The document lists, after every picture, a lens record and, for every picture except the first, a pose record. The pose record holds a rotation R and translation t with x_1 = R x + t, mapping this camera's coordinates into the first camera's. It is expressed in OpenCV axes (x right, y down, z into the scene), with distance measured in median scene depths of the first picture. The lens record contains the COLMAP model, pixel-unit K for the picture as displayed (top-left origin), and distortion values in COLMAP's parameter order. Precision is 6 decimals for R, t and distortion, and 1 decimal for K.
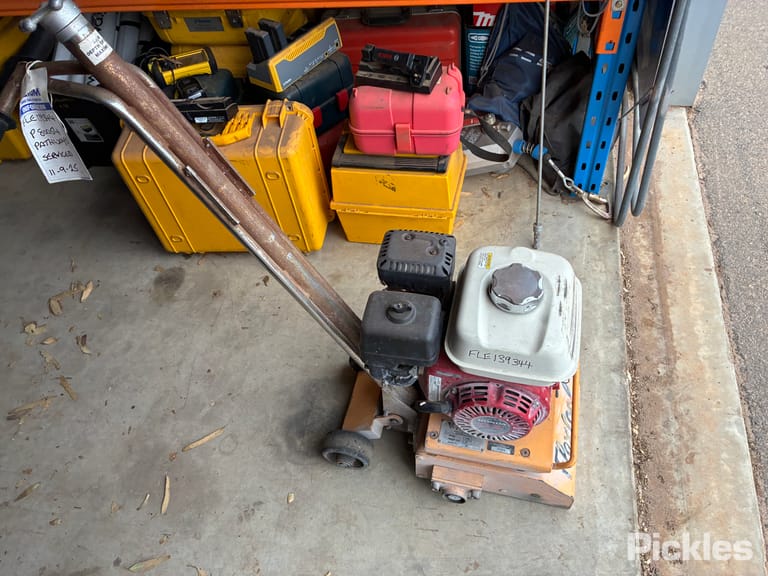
lens RADIAL K [[592.2, 0, 383.1], [0, 592.2, 291.7], [0, 0, 1]] dist [0.046569, -0.065453]
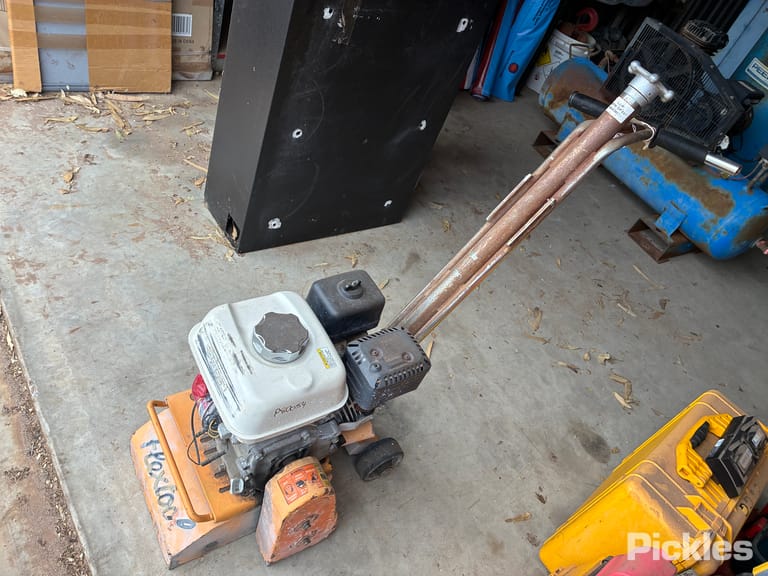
lens RADIAL K [[592.2, 0, 390.6], [0, 592.2, 271.6], [0, 0, 1]] dist [0.046569, -0.065453]
pose [[-0.687005, 0.387037, -0.615001, 0.486406], [-0.694554, -0.100988, 0.712318, -0.605245], [0.213586, 0.916517, 0.338197, 0.442506]]
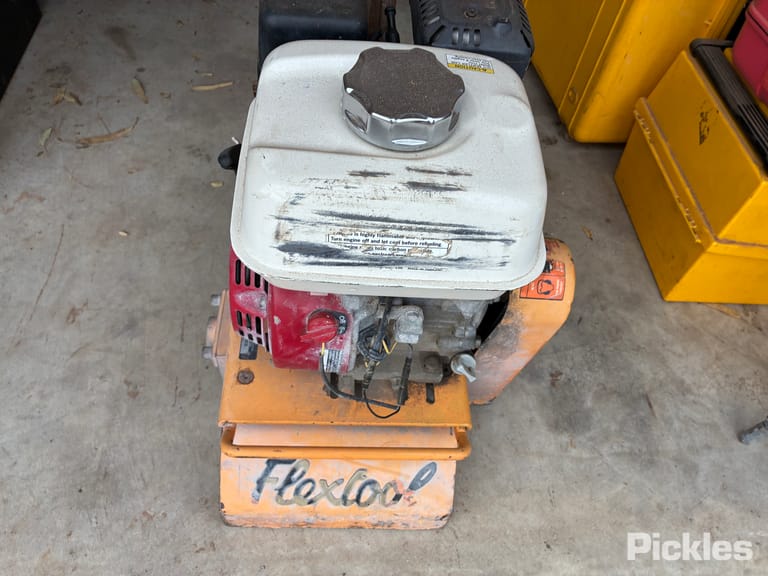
lens RADIAL K [[592.2, 0, 380.3], [0, 592.2, 285.2], [0, 0, 1]] dist [0.046569, -0.065453]
pose [[0.237295, 0.846663, -0.476291, 0.402269], [-0.834164, 0.428864, 0.346765, -0.062518], [0.497857, 0.315019, 0.808023, 0.496938]]
